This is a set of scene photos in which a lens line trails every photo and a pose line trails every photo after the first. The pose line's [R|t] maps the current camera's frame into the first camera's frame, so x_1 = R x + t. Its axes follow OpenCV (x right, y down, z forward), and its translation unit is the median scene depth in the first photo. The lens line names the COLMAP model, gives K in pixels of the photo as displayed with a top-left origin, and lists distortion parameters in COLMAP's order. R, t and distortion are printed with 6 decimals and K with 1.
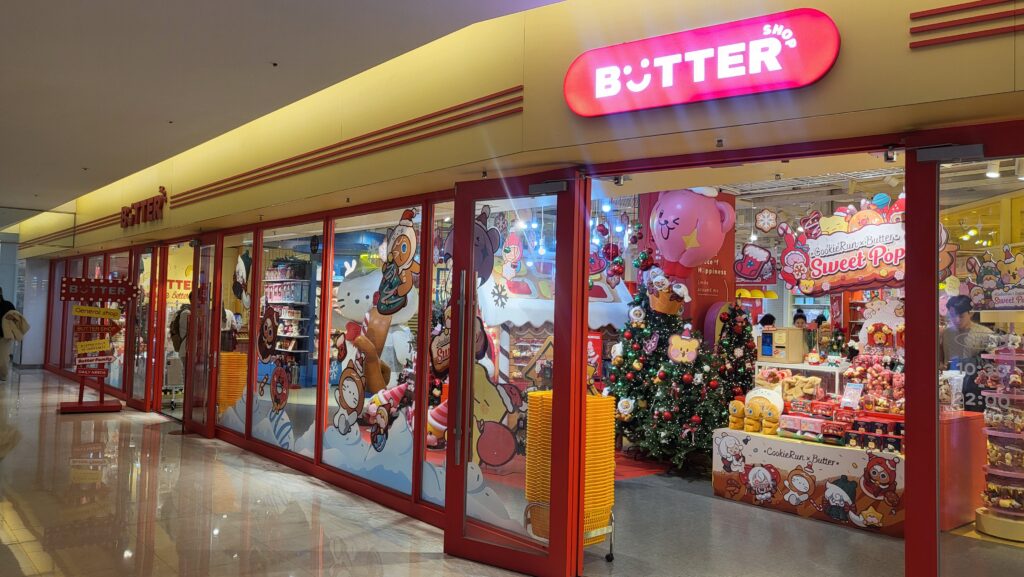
lens RADIAL K [[751.2, 0, 512.0], [0, 751.2, 288.5], [0, 0, 1]] dist [0.002718, 0.000891]
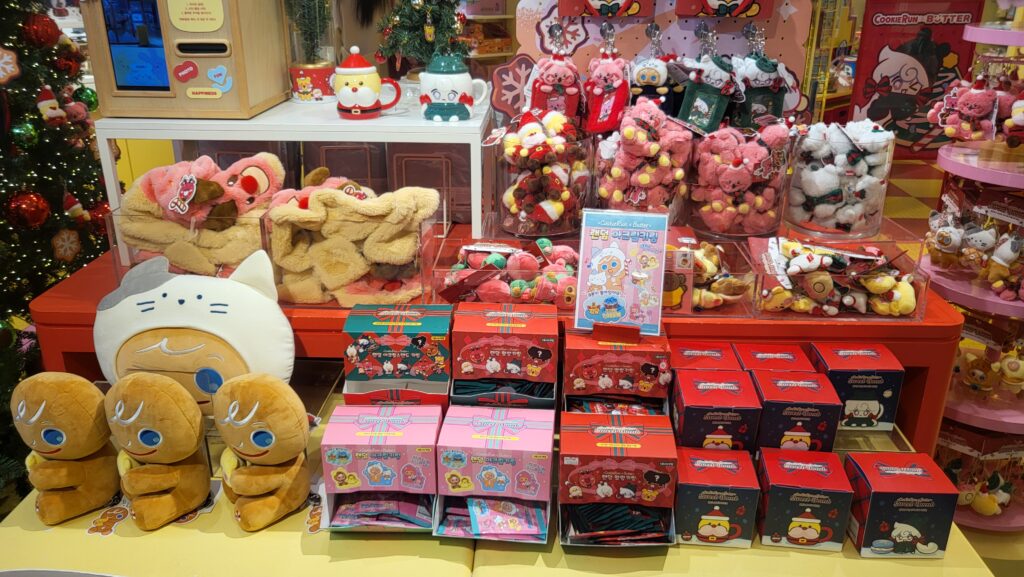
lens RADIAL K [[844.6, 0, 512.0], [0, 844.6, 288.5], [0, 0, 1]] dist [-0.046059, -0.000353]
pose [[0.683086, -0.256401, 0.683851, 0.245505], [-0.011076, 0.932604, 0.360732, 0.057251], [-0.730254, -0.253985, 0.634209, 0.802515]]
